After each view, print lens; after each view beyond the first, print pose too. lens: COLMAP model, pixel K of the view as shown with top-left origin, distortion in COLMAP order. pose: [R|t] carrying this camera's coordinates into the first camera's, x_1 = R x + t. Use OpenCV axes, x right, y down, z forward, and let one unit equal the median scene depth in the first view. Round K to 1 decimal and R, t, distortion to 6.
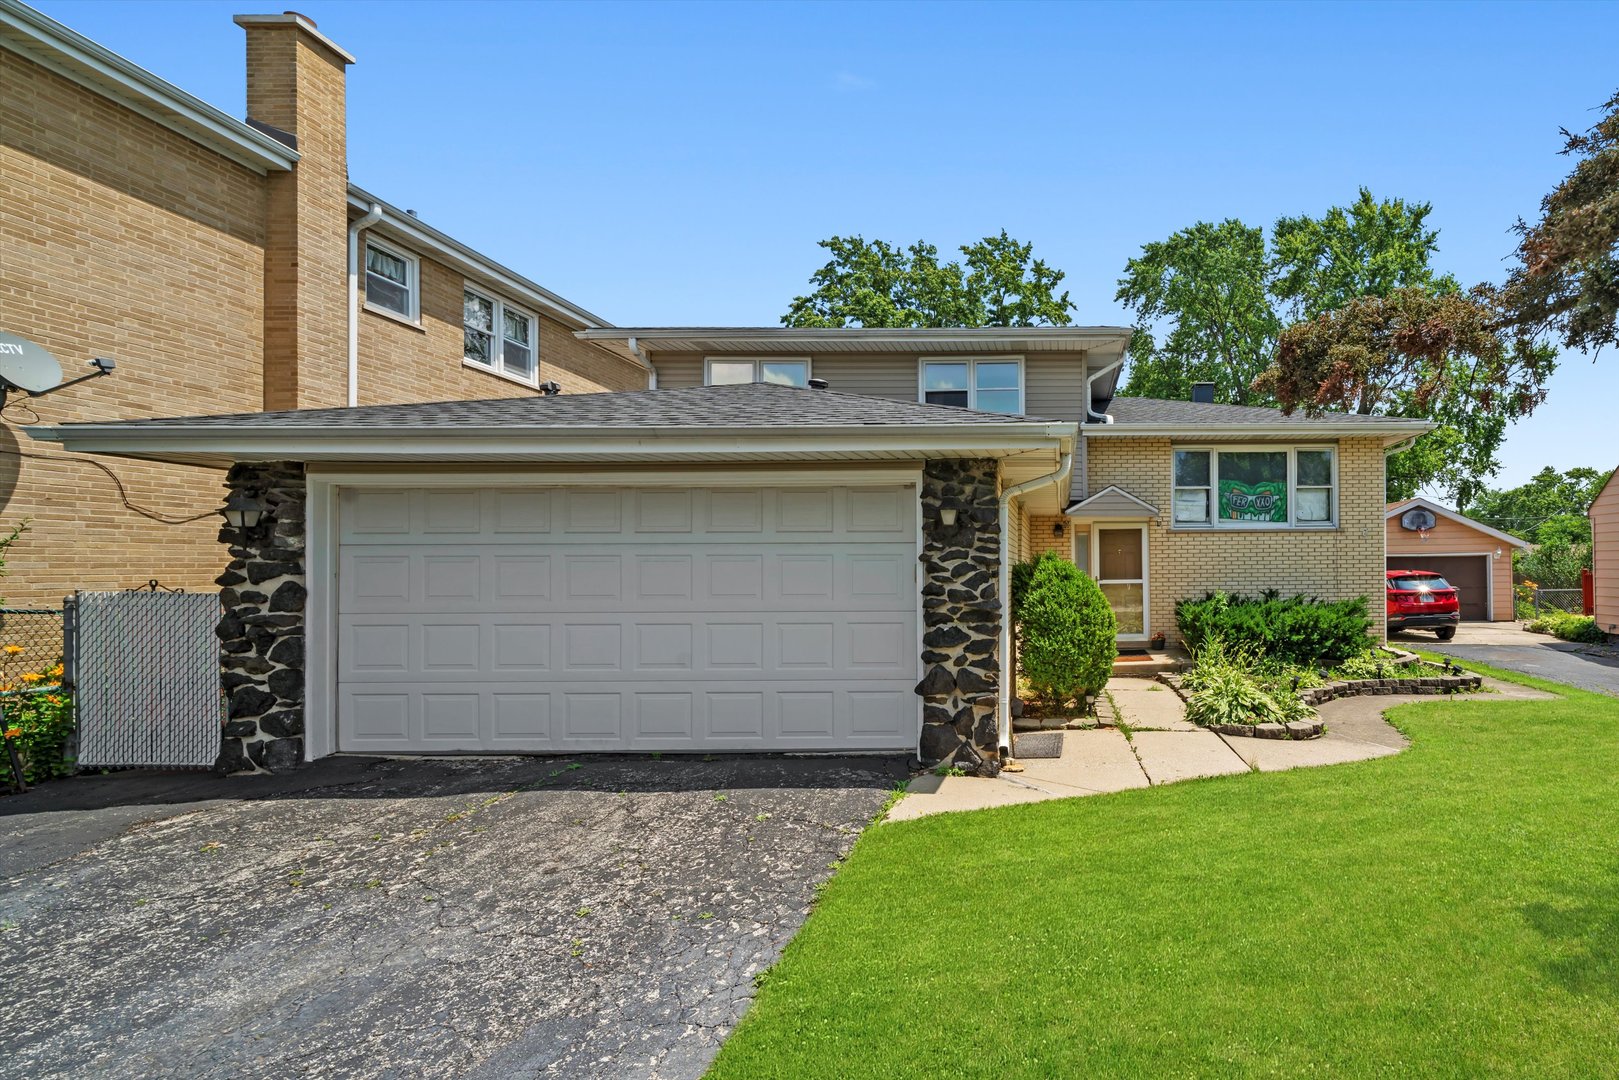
lens RADIAL K [[952.0, 0, 822.6], [0, 952.0, 557.9], [0, 0, 1]] dist [-0.004401, 0.001576]
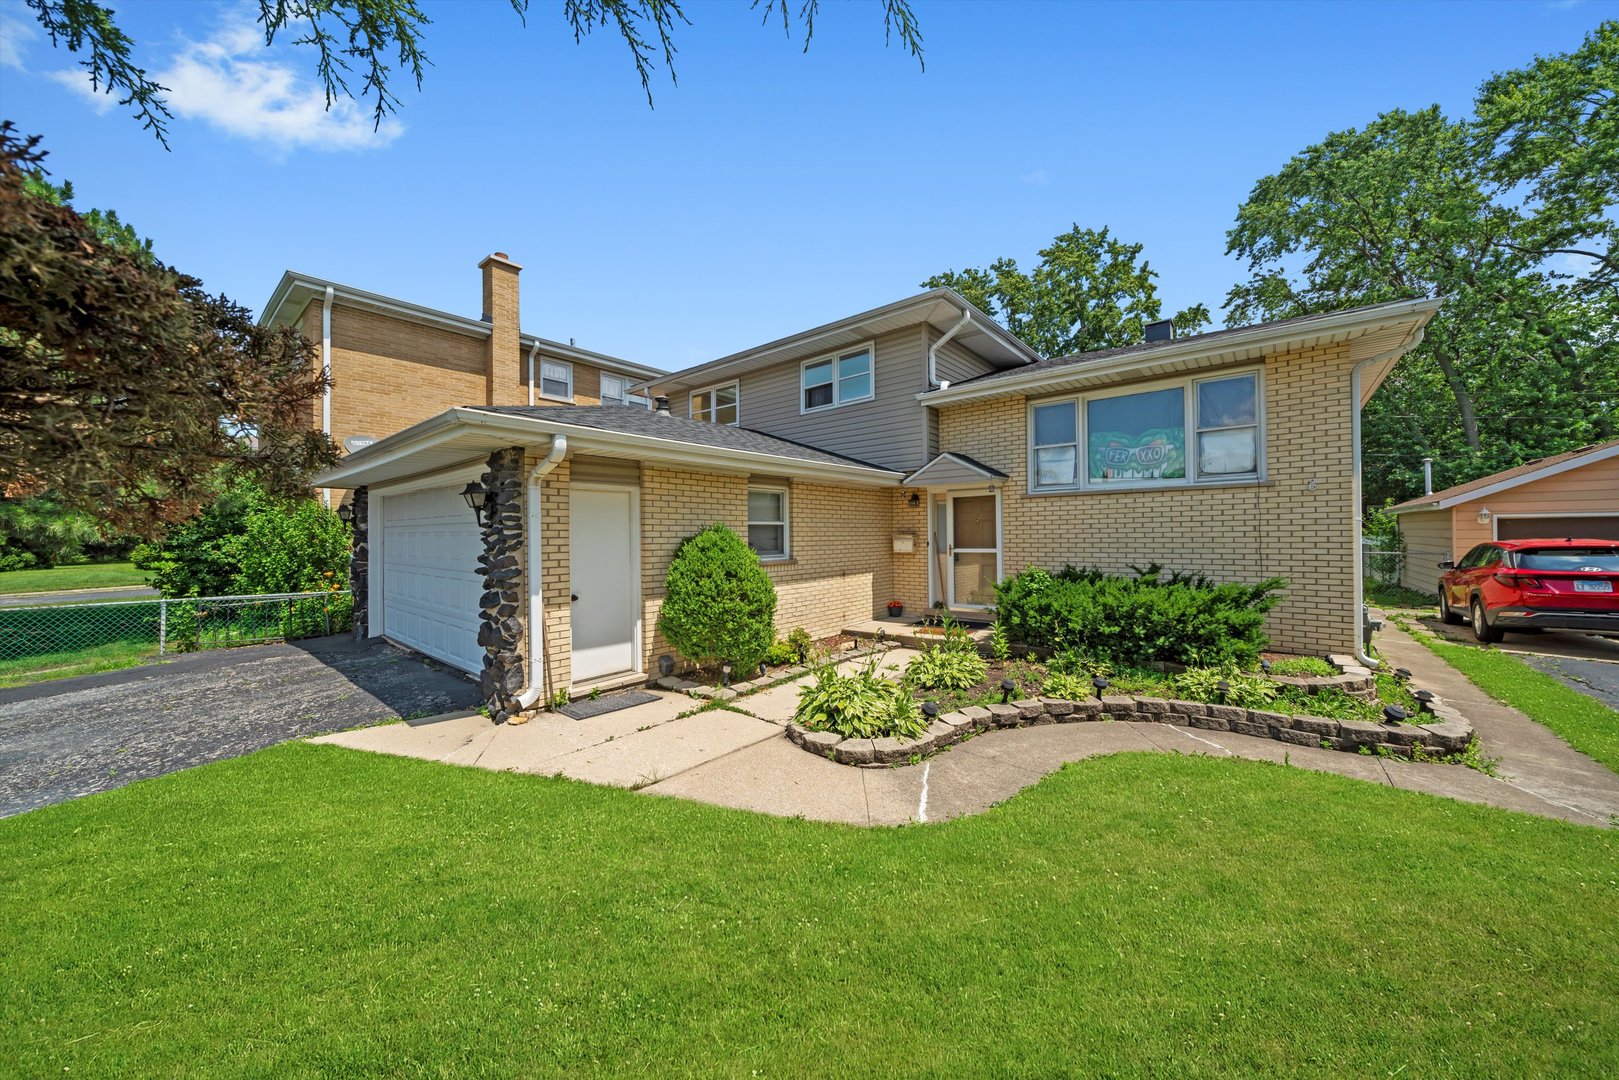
lens RADIAL K [[557.2, 0, 797.8], [0, 557.2, 529.7], [0, 0, 1]] dist [-0.008923, 0.000502]
pose [[0.753341, -0.006616, -0.657597, 0.709949], [0.011671, 0.999926, 0.003310, -0.000960], [0.657527, -0.010169, 0.753363, 0.585959]]
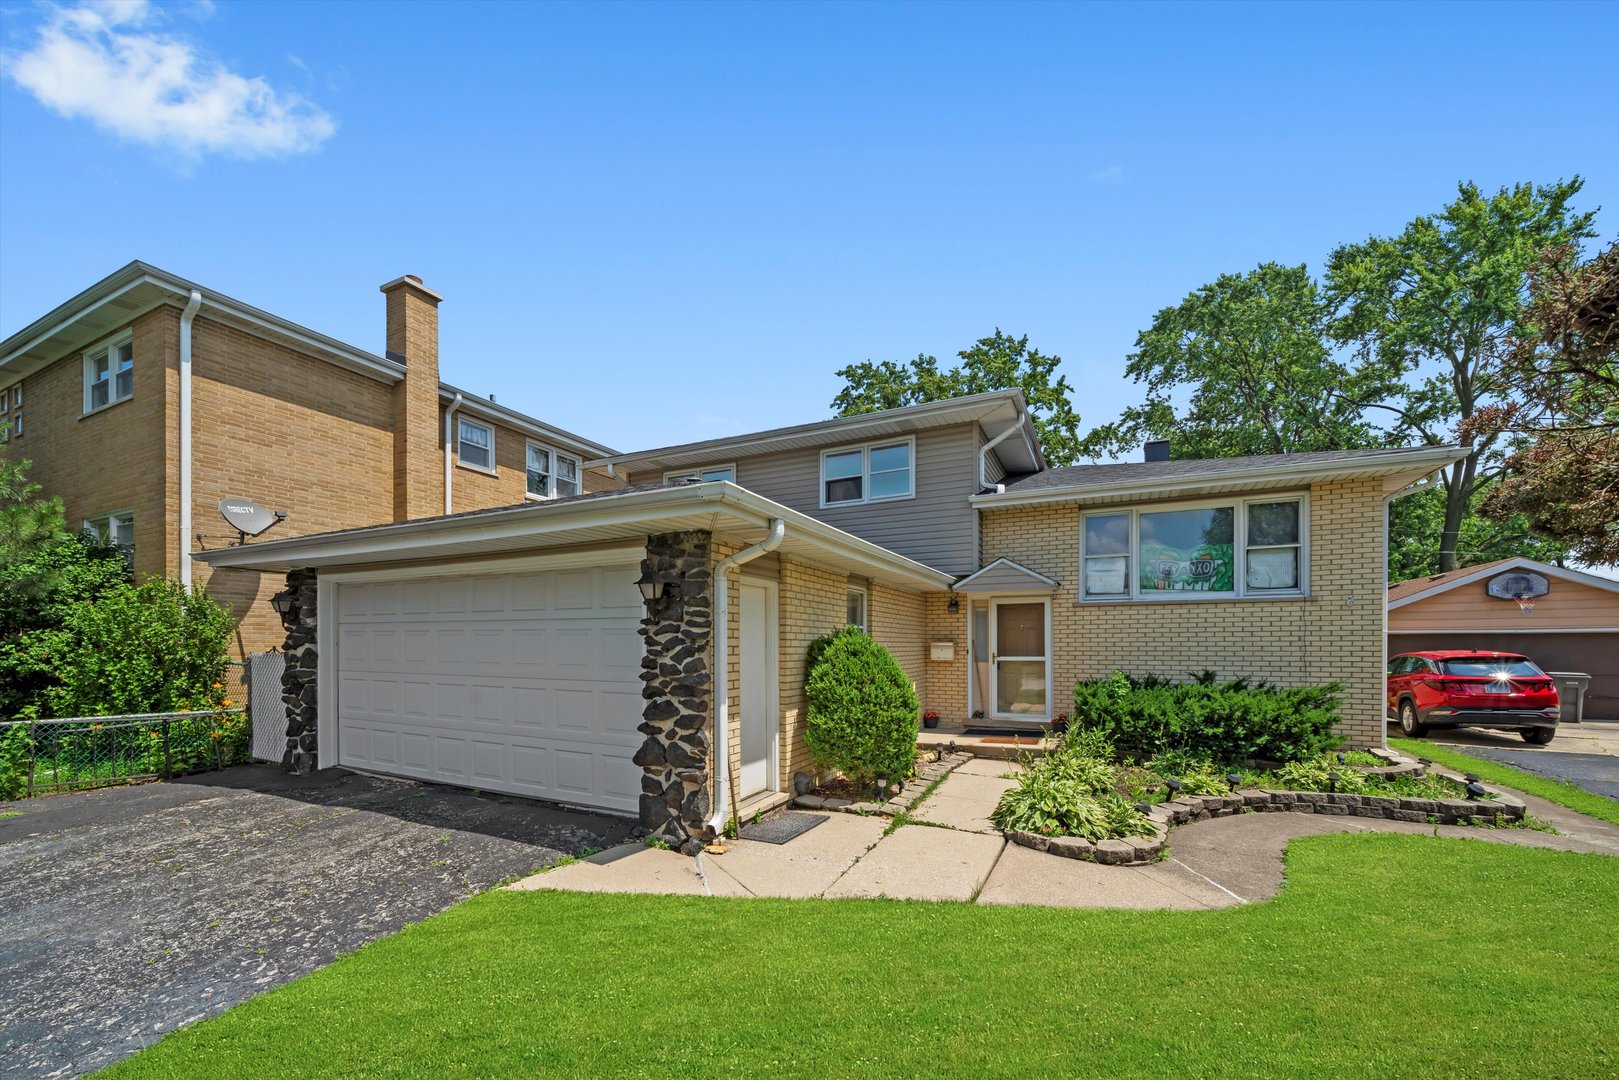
lens RADIAL K [[626.6, 0, 802.5], [0, 626.6, 645.1], [0, 0, 1]] dist [-0.007208, -0.000337]
pose [[0.889192, 0.008580, -0.457453, 0.505622], [-0.002186, 0.999892, 0.014505, 0.003562], [0.457529, -0.011898, 0.889115, 0.424881]]
